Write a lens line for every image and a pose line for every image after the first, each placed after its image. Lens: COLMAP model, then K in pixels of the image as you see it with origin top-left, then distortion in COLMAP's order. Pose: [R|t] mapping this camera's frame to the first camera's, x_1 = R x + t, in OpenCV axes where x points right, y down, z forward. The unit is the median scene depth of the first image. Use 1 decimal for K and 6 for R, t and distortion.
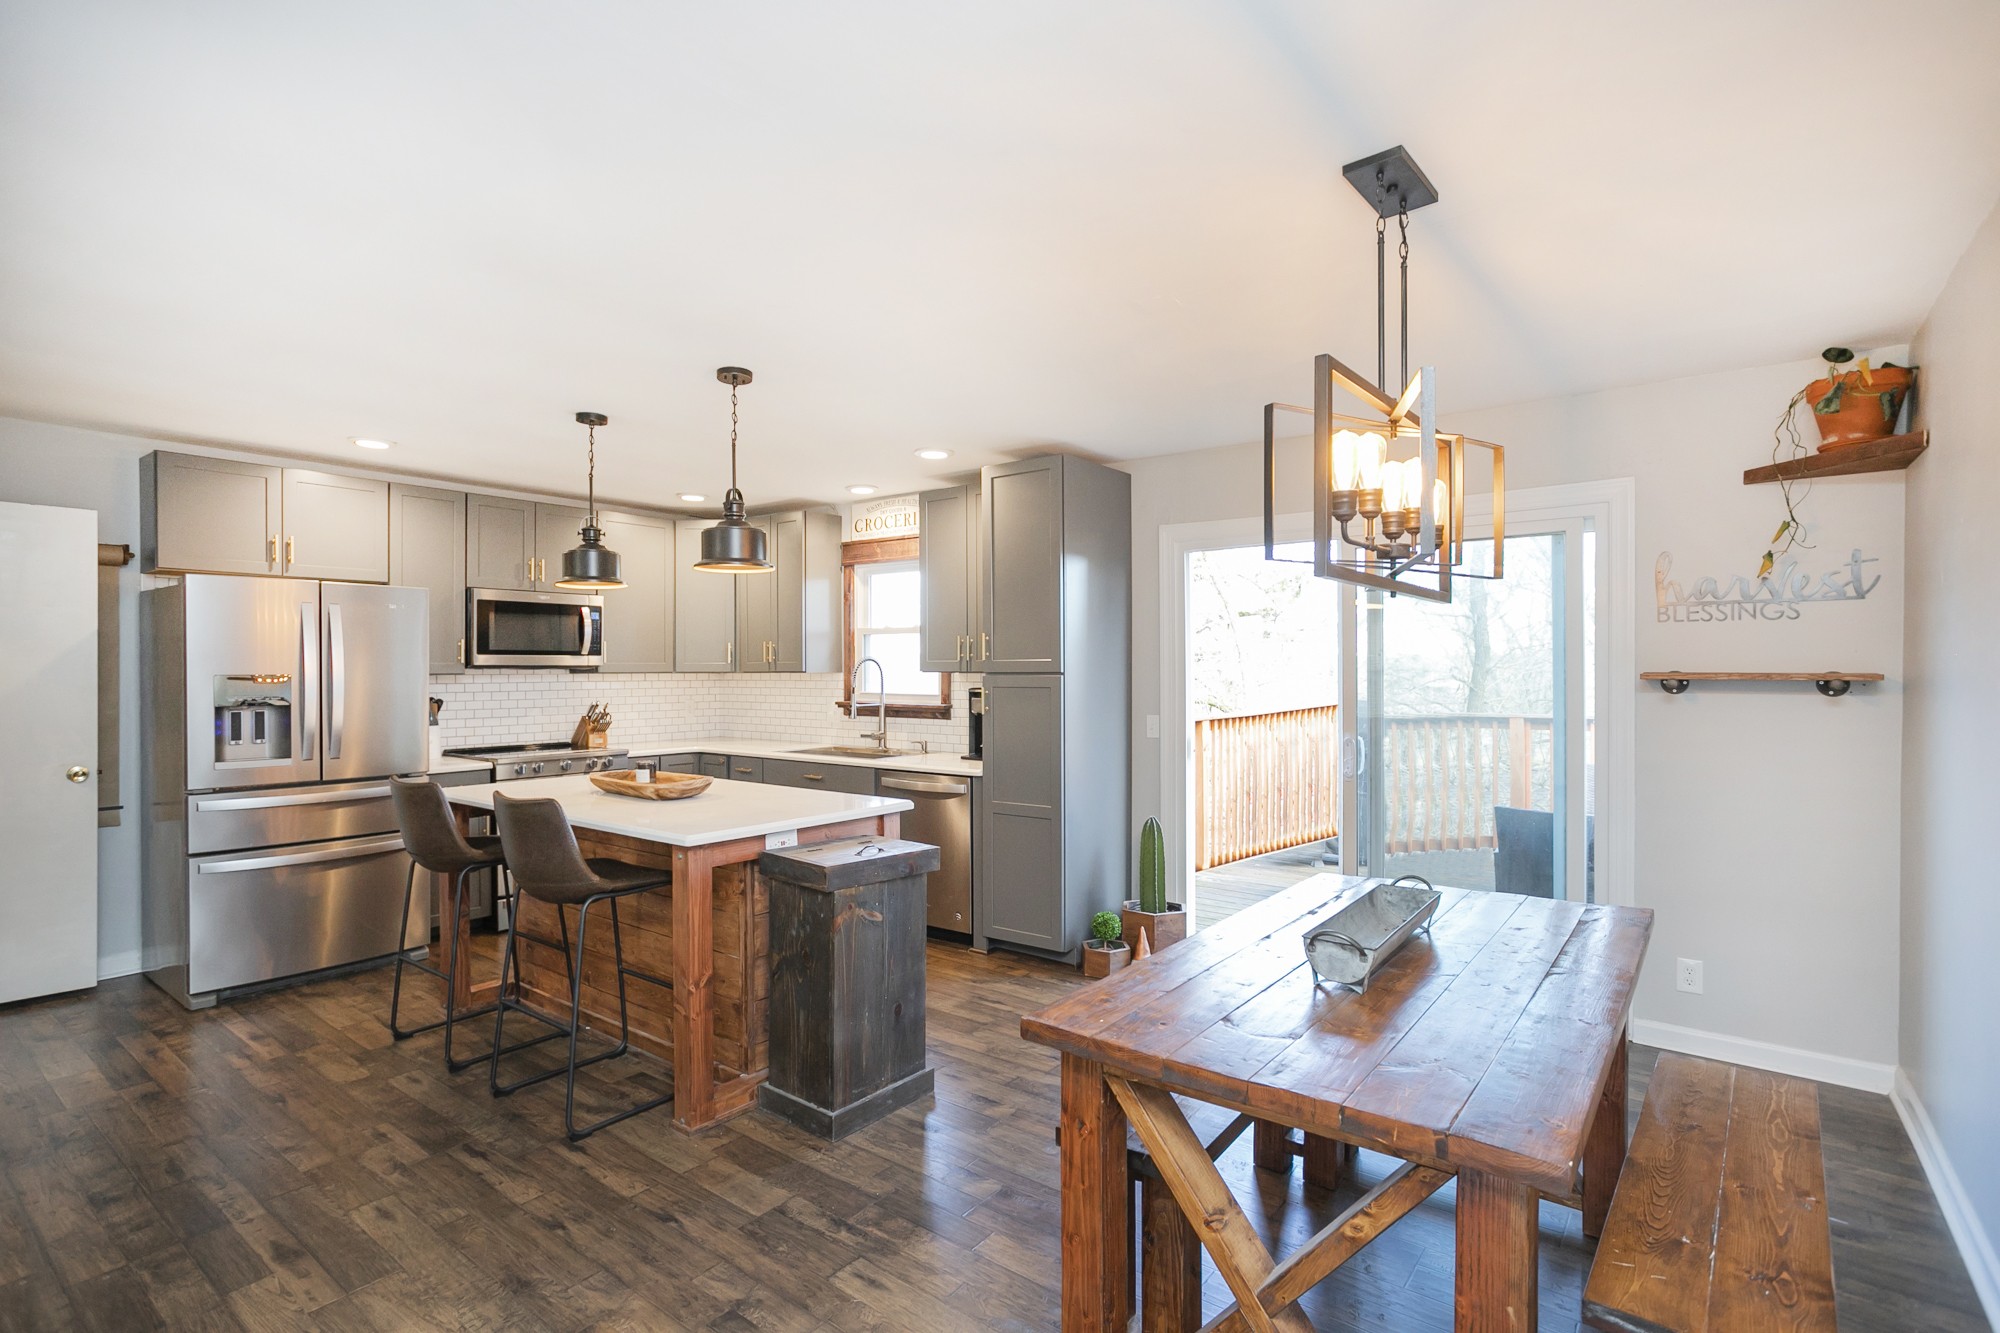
lens RADIAL K [[1004.3, 0, 983.3], [0, 1004.3, 668.2], [0, 0, 1]] dist [-0.009246, 0.012173]
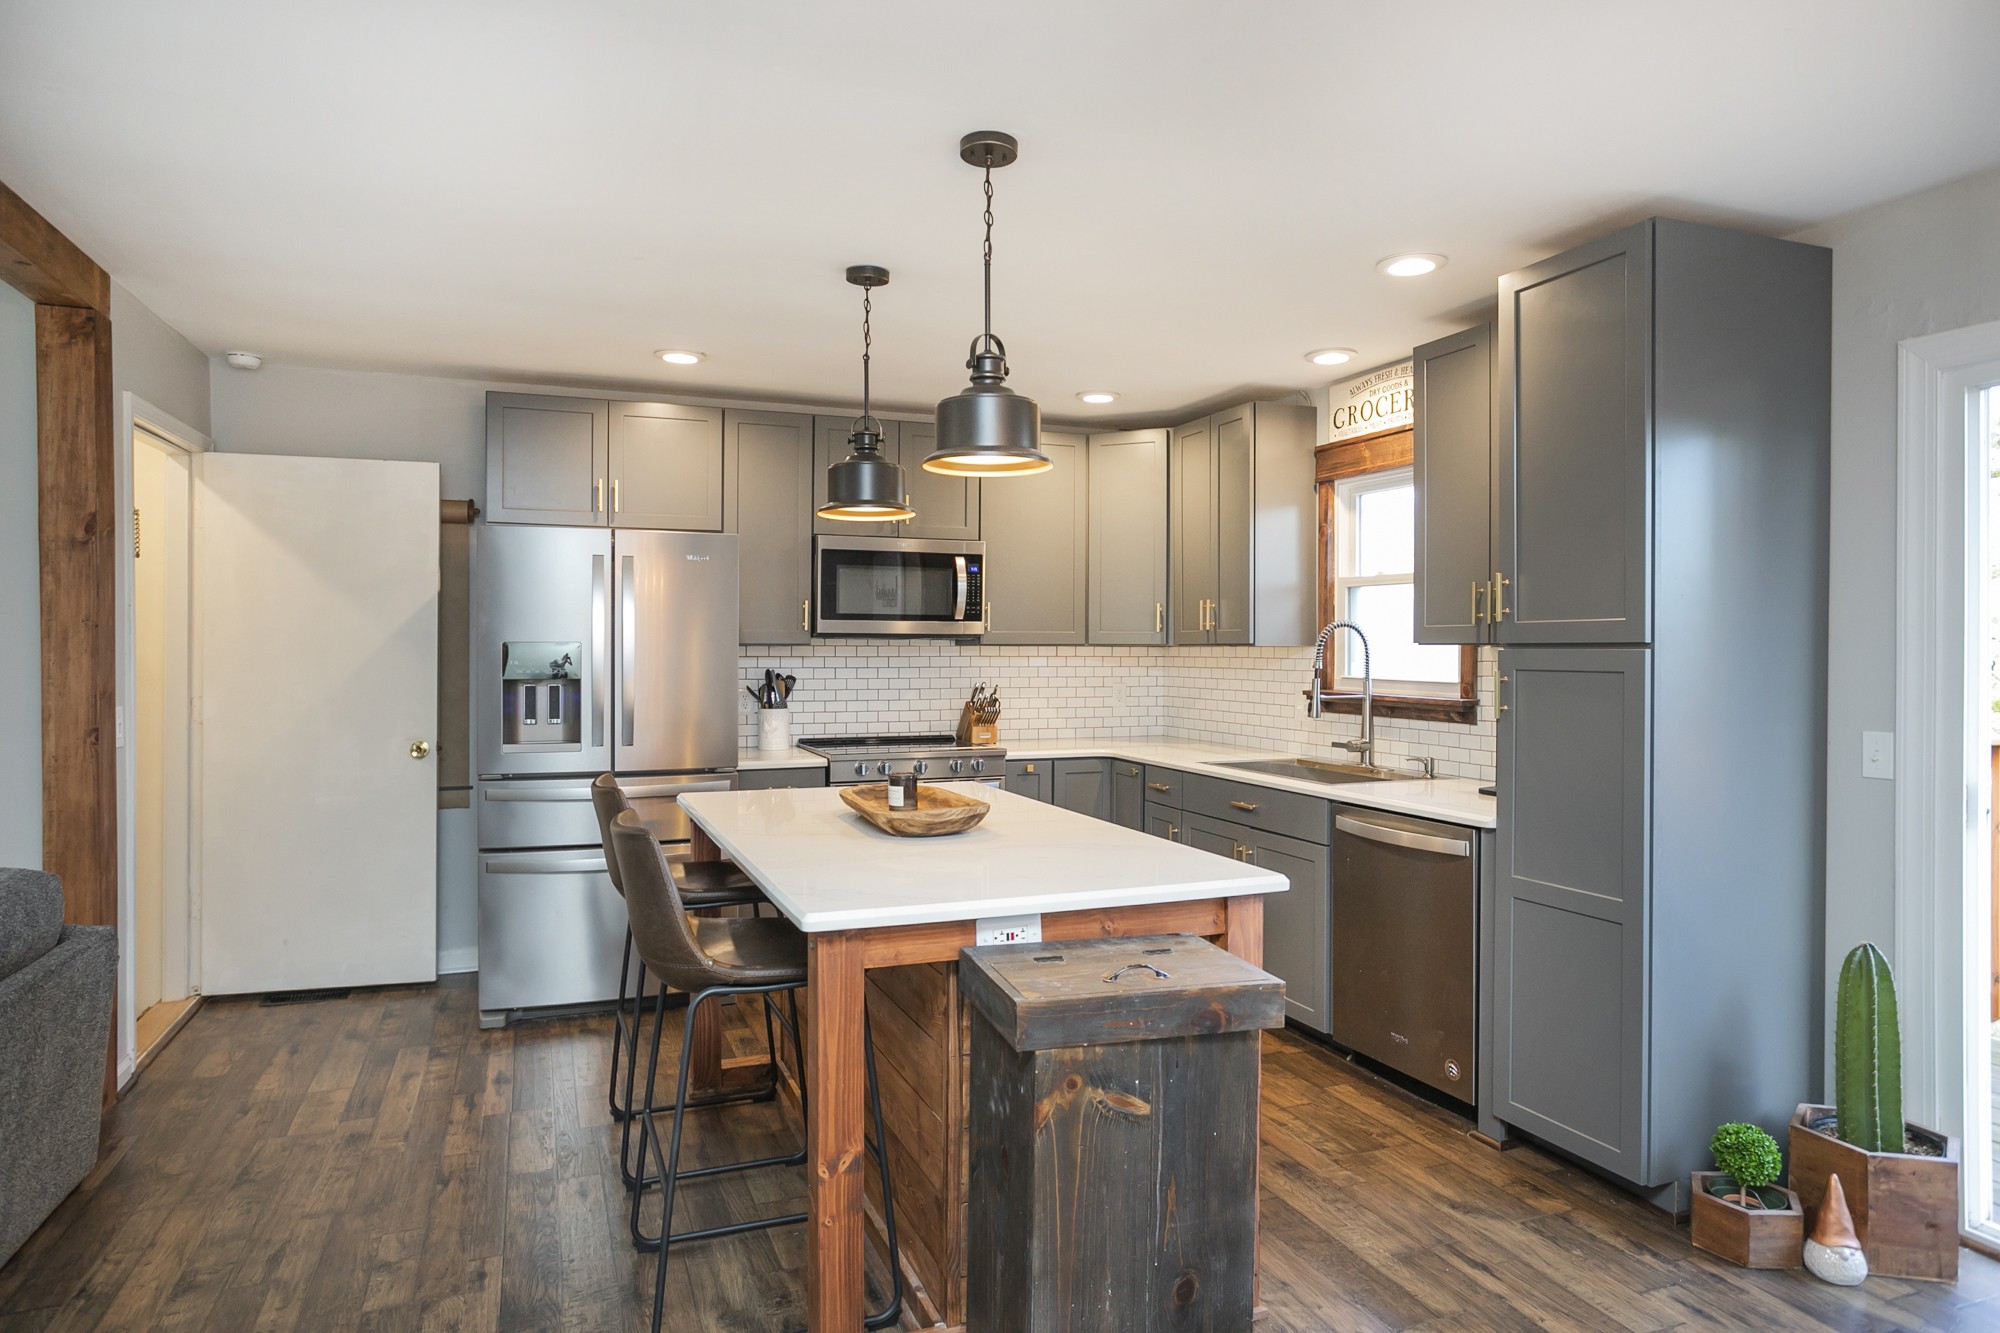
lens RADIAL K [[1162.7, 0, 1017.0], [0, 1162.7, 657.9], [0, 0, 1]] dist [-0.009555, 0.009600]
pose [[0.860970, 0.008786, -0.508579, 0.096448], [-0.004644, 0.999945, 0.009413, 0.007139], [0.508634, -0.005742, 0.860964, 0.306378]]
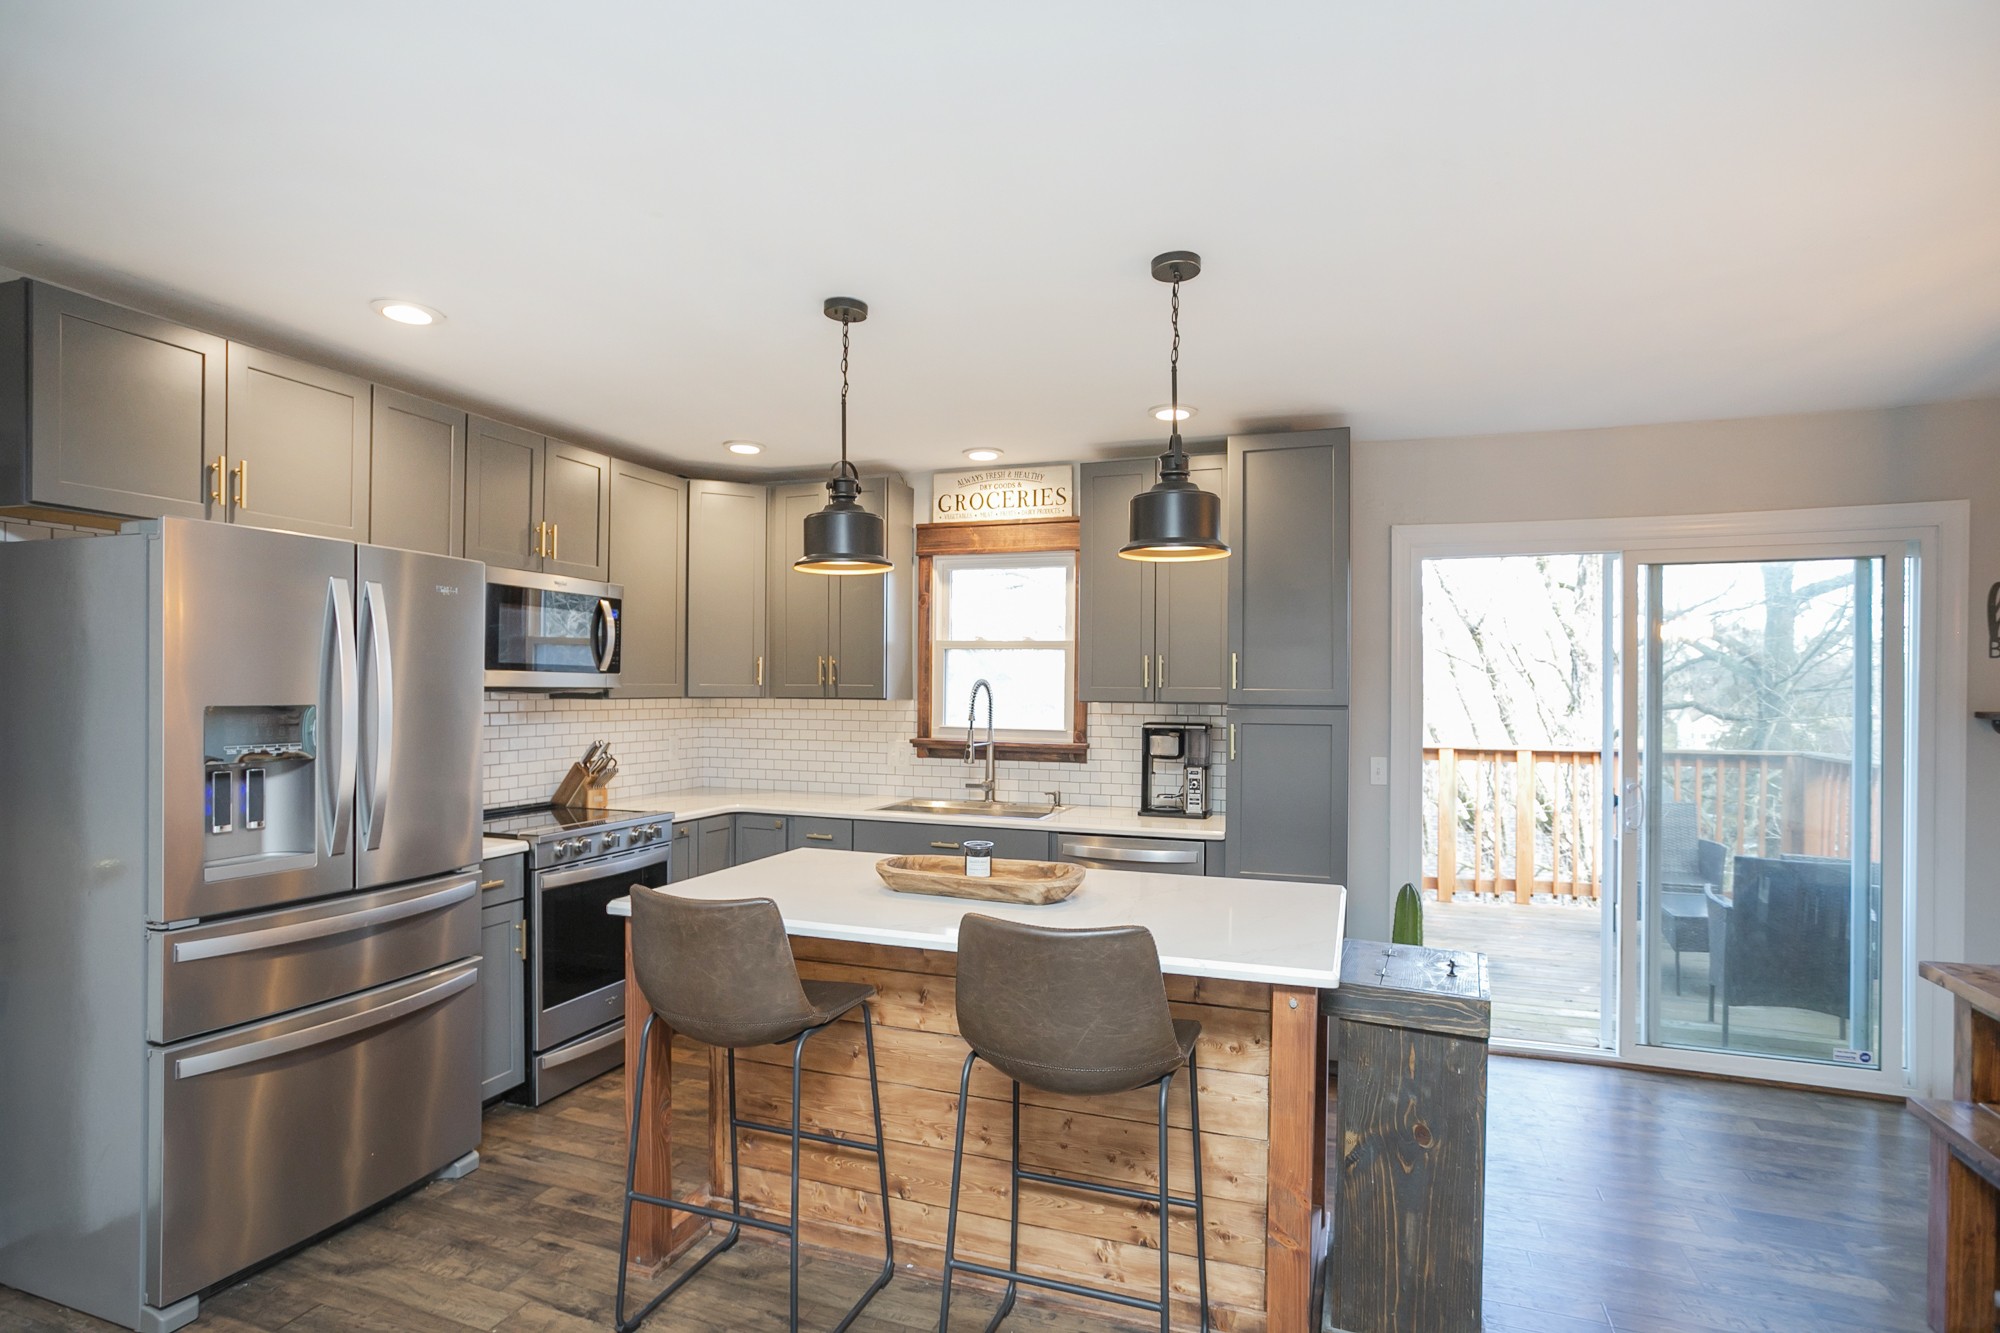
lens RADIAL K [[1115.2, 0, 955.7], [0, 1115.2, 690.4], [0, 0, 1]] dist [-0.023811, 0.002129]
pose [[0.951474, 0.009583, 0.307578, -0.454819], [-0.010624, 0.999942, 0.001710, -0.005211], [-0.307544, -0.004895, 0.951521, 0.252565]]
